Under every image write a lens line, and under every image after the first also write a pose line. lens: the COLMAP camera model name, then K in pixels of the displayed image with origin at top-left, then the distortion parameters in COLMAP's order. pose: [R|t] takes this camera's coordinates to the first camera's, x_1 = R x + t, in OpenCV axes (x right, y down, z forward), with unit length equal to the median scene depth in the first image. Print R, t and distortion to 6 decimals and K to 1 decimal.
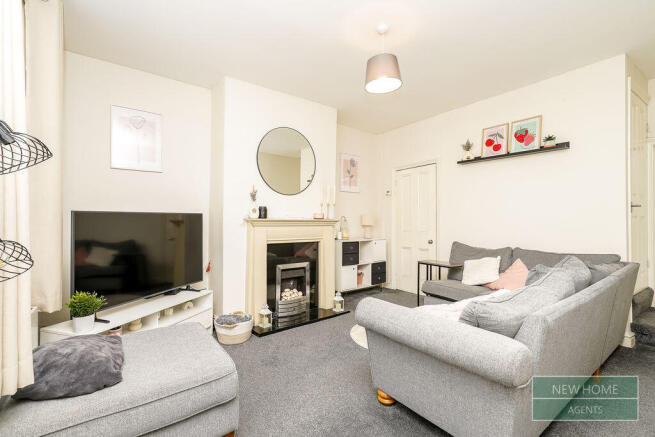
lens RADIAL K [[298.1, 0, 328.0], [0, 298.1, 212.4], [0, 0, 1]] dist [0.000198, 0.000026]
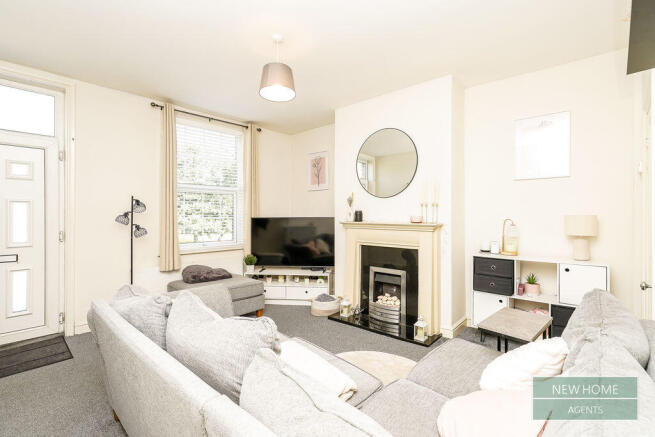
lens RADIAL K [[309.2, 0, 327.5], [0, 309.2, 218.5], [0, 0, 1]] dist [0.000574, 0.000060]
pose [[0.188610, -0.008392, -0.982016, 0.845610], [0.009374, 0.999933, -0.006745, 0.015418], [0.982007, -0.007933, 0.188676, 0.638866]]
